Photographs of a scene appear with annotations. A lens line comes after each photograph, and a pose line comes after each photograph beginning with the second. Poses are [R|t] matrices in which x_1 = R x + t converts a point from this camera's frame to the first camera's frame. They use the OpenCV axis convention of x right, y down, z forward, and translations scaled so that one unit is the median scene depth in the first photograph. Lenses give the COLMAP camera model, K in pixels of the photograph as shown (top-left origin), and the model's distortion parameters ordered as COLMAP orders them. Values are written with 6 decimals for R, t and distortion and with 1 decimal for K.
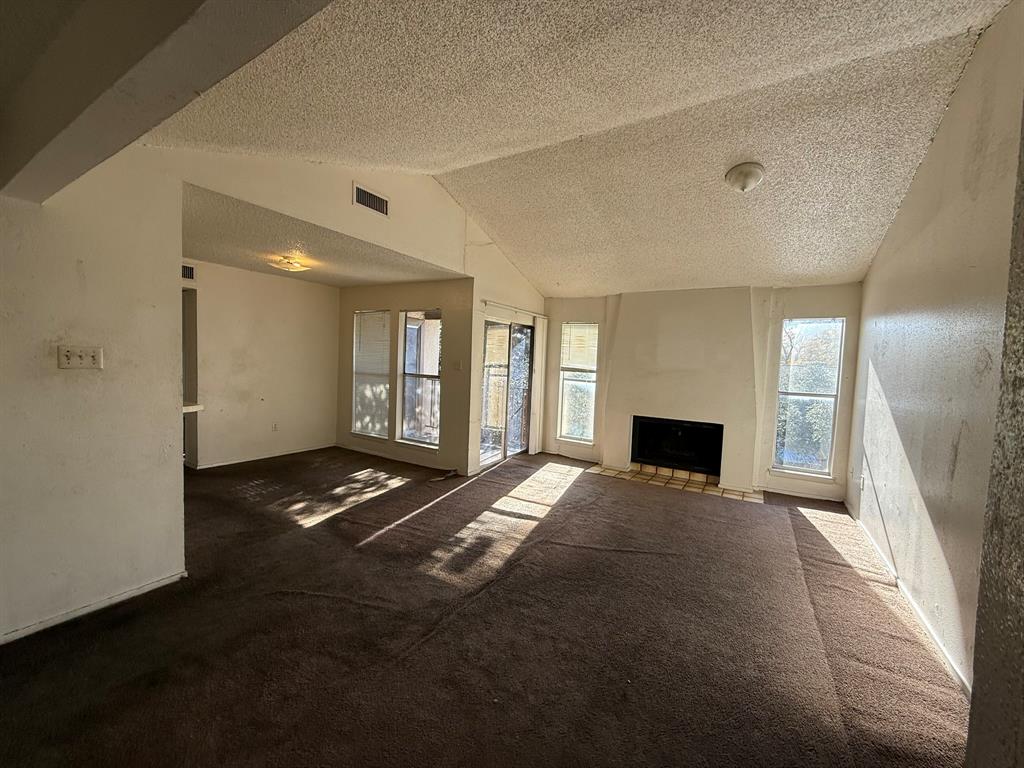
lens RADIAL K [[408.9, 0, 509.9], [0, 408.9, 389.1], [0, 0, 1]] dist [-0.000929, -0.000156]
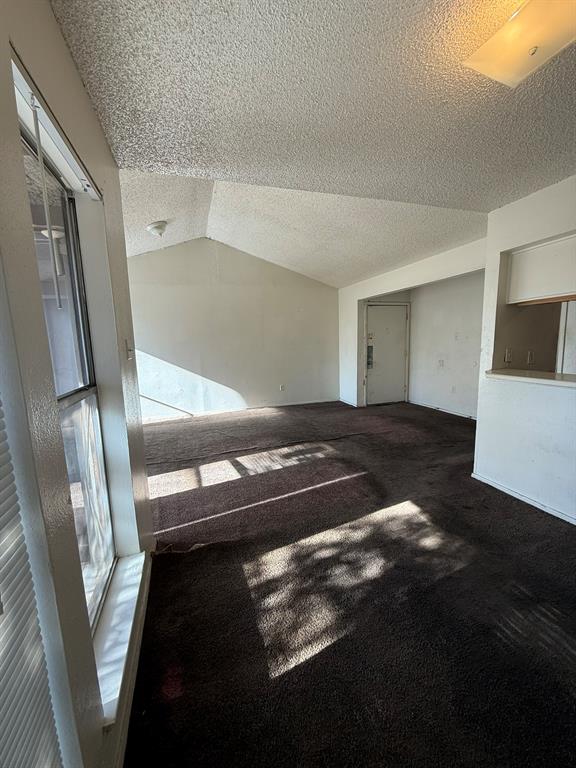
lens RADIAL K [[306.7, 0, 288.0], [0, 306.7, 384.0], [0, 0, 1]] dist [-0.000929, -0.000156]
pose [[-0.763956, -0.104828, 0.636696, -0.569785], [0.040145, 0.977083, 0.209039, -0.096422], [-0.644018, 0.185257, -0.742240, 1.342806]]
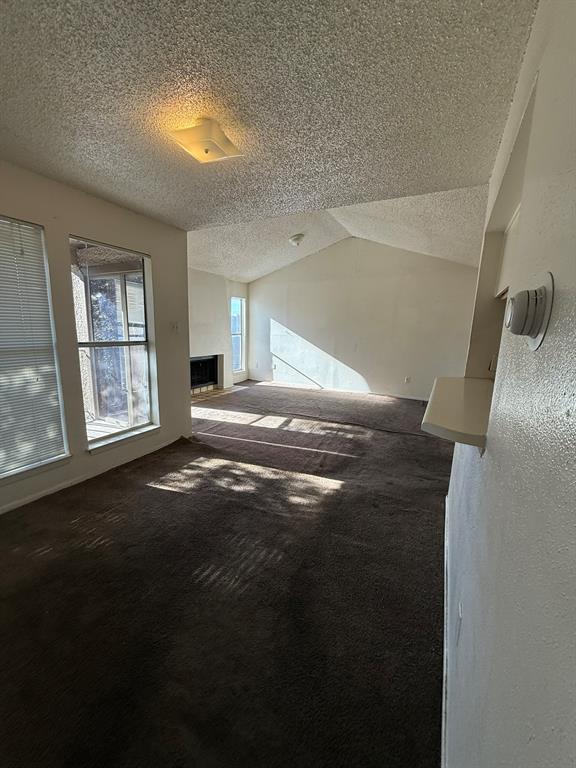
lens RADIAL K [[298.4, 0, 286.2], [0, 298.4, 391.5], [0, 0, 1]] dist [-0.001189, -0.000071]
pose [[-0.080292, -0.247336, 0.965597, -0.958443], [0.027166, 0.967822, 0.250165, -0.091175], [-0.996401, 0.046317, -0.070990, 0.944366]]
